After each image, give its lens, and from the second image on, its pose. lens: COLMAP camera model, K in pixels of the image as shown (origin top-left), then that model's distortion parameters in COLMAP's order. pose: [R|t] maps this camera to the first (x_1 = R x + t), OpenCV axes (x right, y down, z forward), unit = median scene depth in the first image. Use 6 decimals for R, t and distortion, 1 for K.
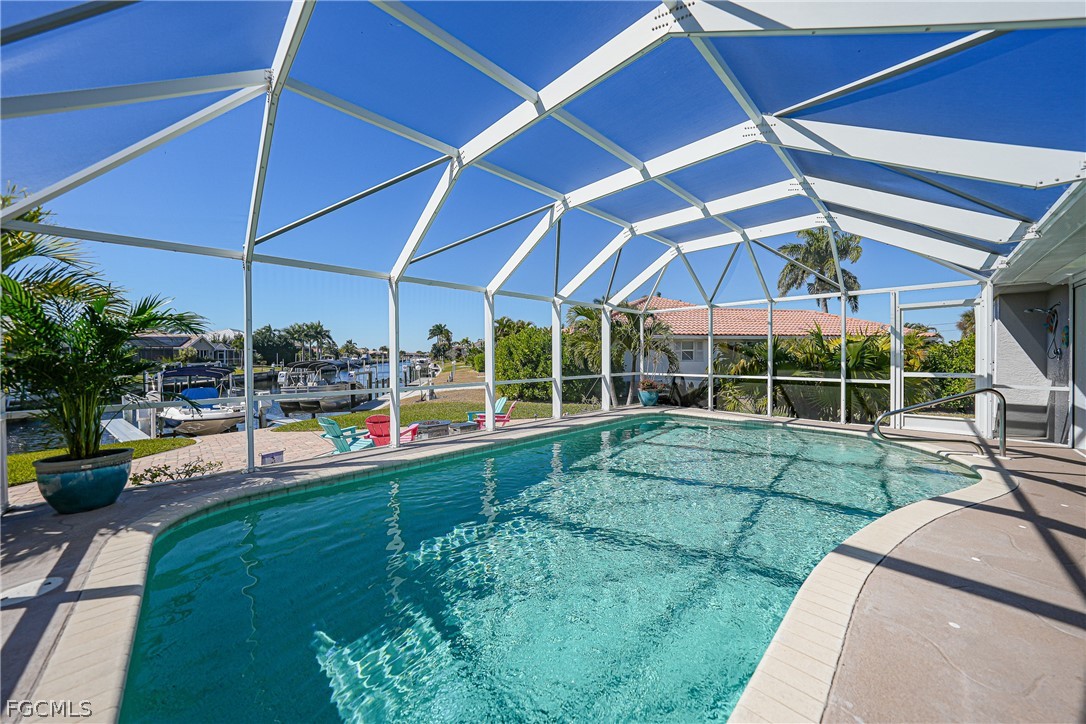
lens RADIAL K [[377.0, 0, 546.3], [0, 377.0, 354.1], [0, 0, 1]] dist [-0.027246, 0.006226]
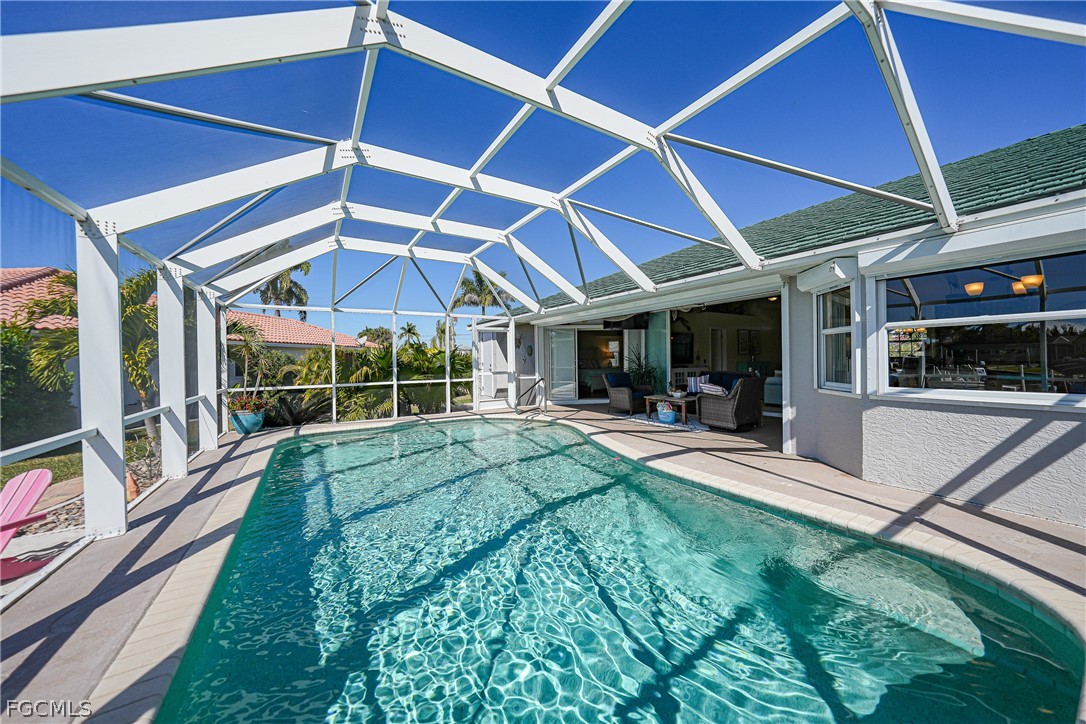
lens RADIAL K [[377.0, 0, 546.3], [0, 377.0, 354.1], [0, 0, 1]] dist [-0.027246, 0.006226]
pose [[0.217086, 0.011063, 0.976090, -0.430545], [0.011350, 0.999840, -0.013857, -0.000208], [-0.976086, 0.014087, 0.216926, 0.374118]]
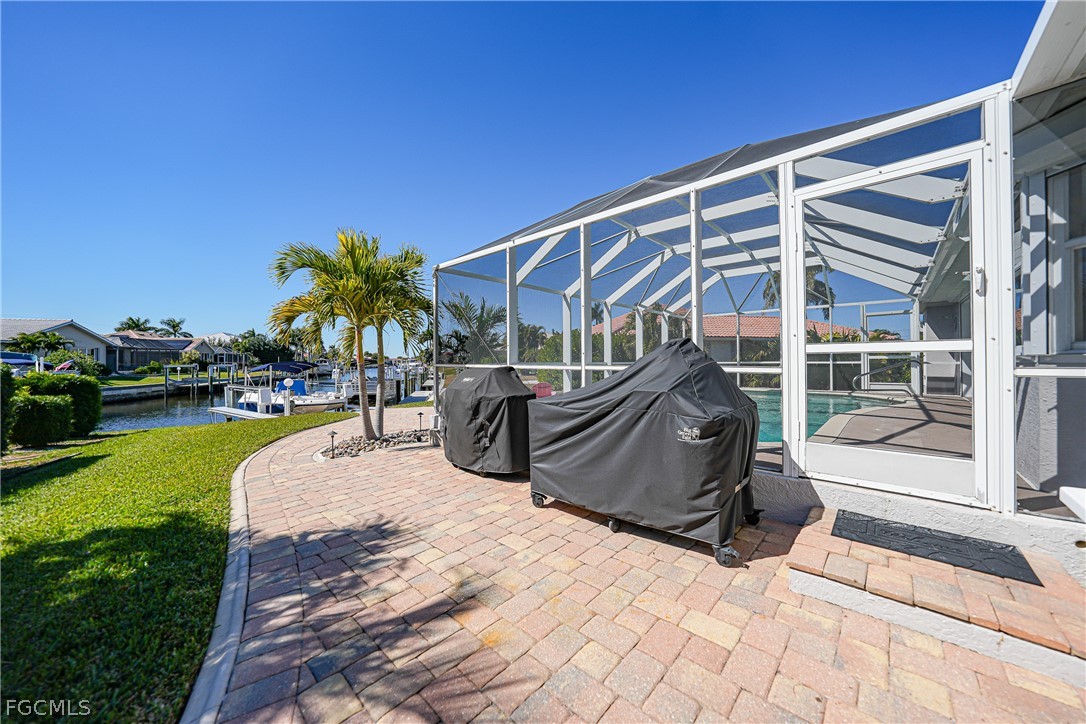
lens RADIAL K [[382.9, 0, 543.6], [0, 382.9, 352.4], [0, 0, 1]] dist [-0.029602, 0.006376]
pose [[0.998921, 0.001789, 0.046414, -0.454385], [-0.000793, 0.999769, -0.021471, 0.063940], [-0.046442, 0.021411, 0.998692, -0.494342]]
